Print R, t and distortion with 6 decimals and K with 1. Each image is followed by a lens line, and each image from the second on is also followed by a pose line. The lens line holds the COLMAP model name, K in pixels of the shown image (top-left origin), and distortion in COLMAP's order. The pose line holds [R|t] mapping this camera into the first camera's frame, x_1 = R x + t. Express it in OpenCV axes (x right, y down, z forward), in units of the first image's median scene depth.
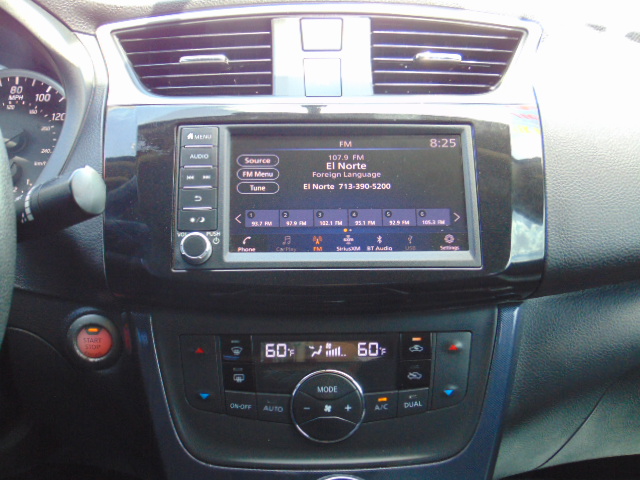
lens RADIAL K [[793.2, 0, 321.2], [0, 793.2, 243.3], [0, 0, 1]] dist [-0.026877, 0.000000]
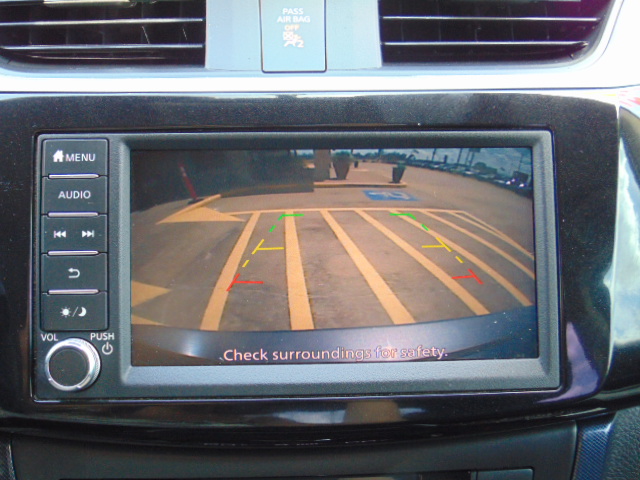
lens RADIAL K [[935.8, 0, 322.9], [0, 935.8, 239.9], [0, 0, 1]] dist [-0.033696, 0.000000]
pose [[0.999920, 0.002965, 0.012314, 0.015991], [-0.005435, 0.978588, 0.205757, -0.213907], [-0.011441, -0.205807, 0.978526, 0.330578]]
